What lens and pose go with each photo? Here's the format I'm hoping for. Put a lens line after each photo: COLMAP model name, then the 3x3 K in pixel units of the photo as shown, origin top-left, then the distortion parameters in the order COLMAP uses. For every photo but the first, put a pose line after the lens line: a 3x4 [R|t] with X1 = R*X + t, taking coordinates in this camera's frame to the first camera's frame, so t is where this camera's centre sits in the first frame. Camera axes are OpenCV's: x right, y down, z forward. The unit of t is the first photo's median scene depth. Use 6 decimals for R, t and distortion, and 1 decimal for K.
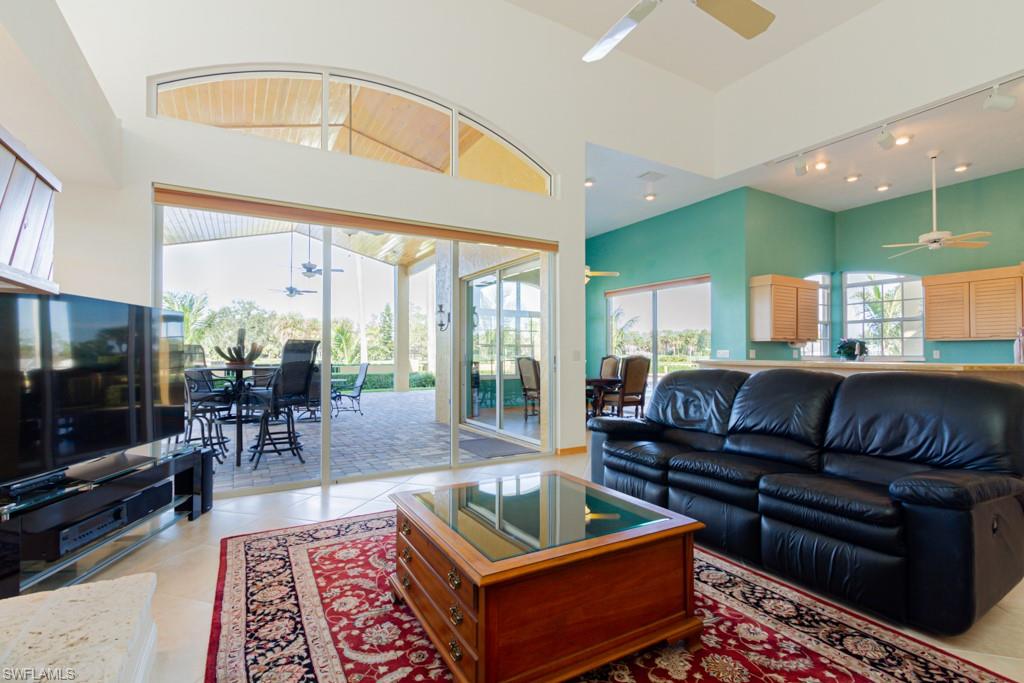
lens RADIAL K [[462.2, 0, 502.0], [0, 462.2, 349.3], [0, 0, 1]] dist [-0.003545, -0.000536]
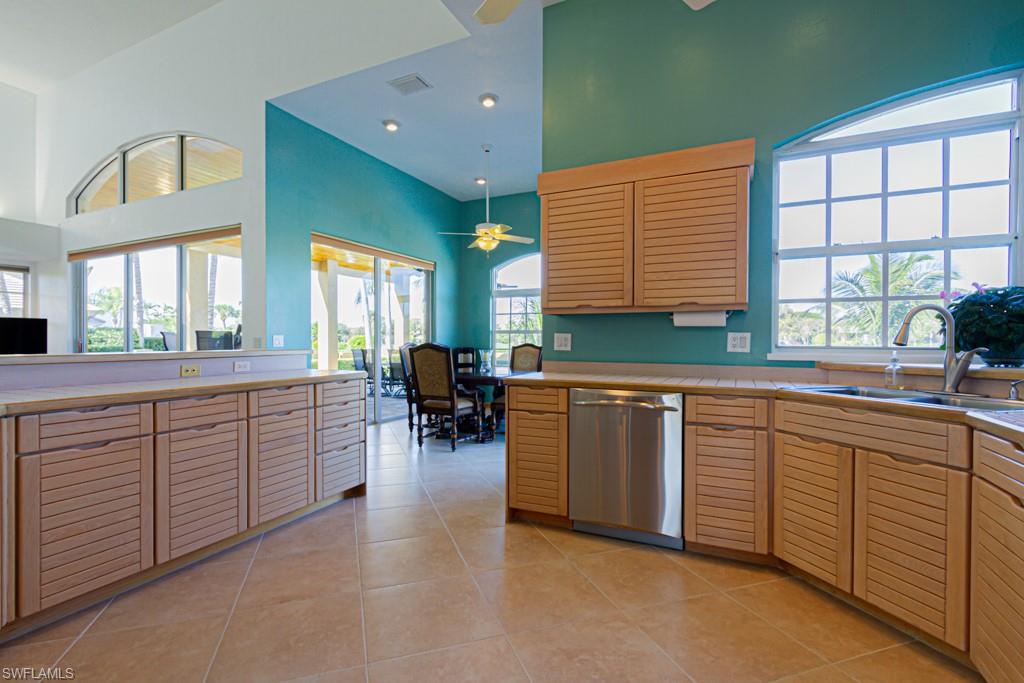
lens RADIAL K [[471.8, 0, 504.2], [0, 471.8, 345.0], [0, 0, 1]] dist [0.000015, 0.000485]
pose [[0.567284, 0.008550, -0.823478, 0.989320], [0.006959, 0.999861, 0.015175, 0.005921], [0.823493, -0.014339, 0.567145, 0.715113]]
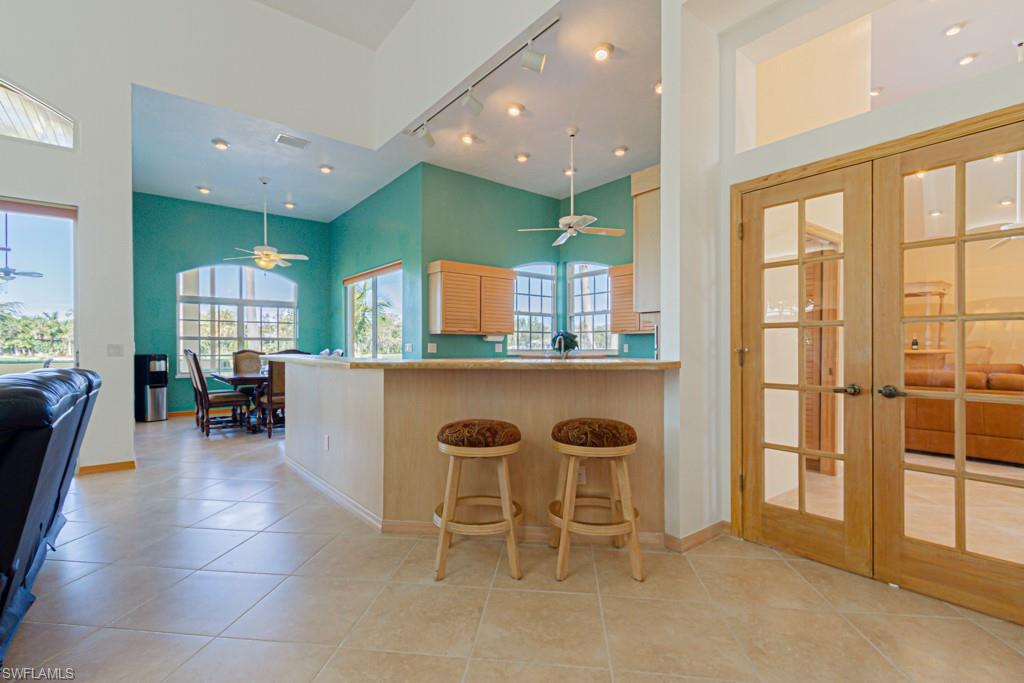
lens RADIAL K [[462.2, 0, 502.0], [0, 462.2, 349.3], [0, 0, 1]] dist [-0.003545, -0.000536]
pose [[0.988644, -0.000345, 0.150277, 0.579140], [-0.001615, 0.999915, 0.012919, 0.001180], [-0.150269, -0.013015, 0.988559, 0.084687]]
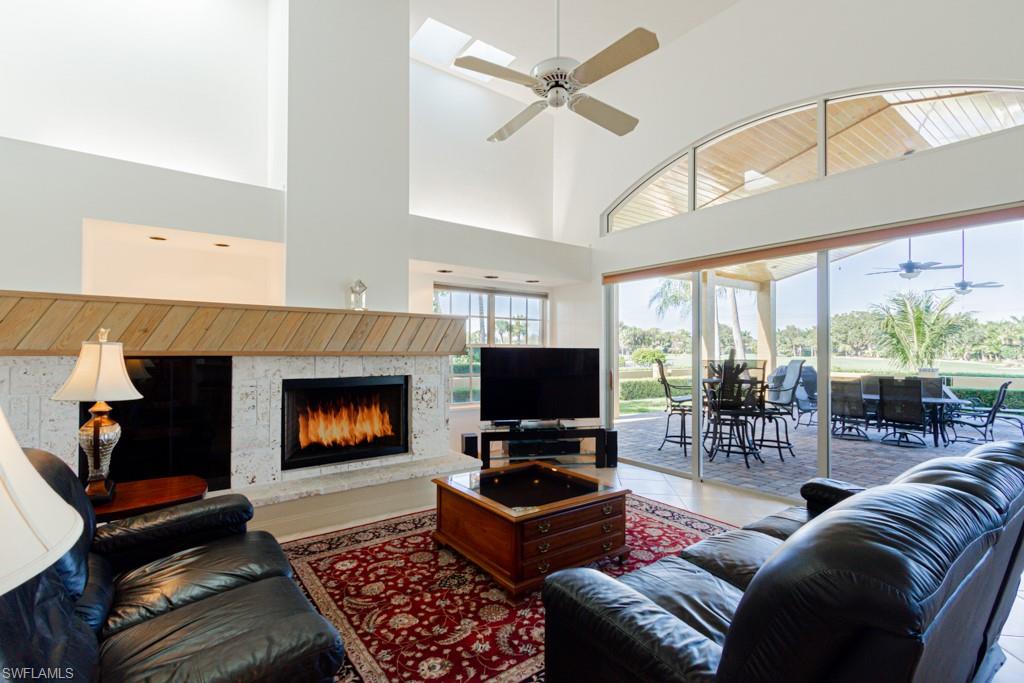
lens RADIAL K [[471.8, 0, 504.2], [0, 471.8, 345.0], [0, 0, 1]] dist [0.000015, 0.000485]
pose [[0.116272, -0.011808, -0.993147, 0.506866], [0.005054, 0.999923, -0.011297, -0.037424], [0.993205, -0.003706, 0.116323, 0.218475]]
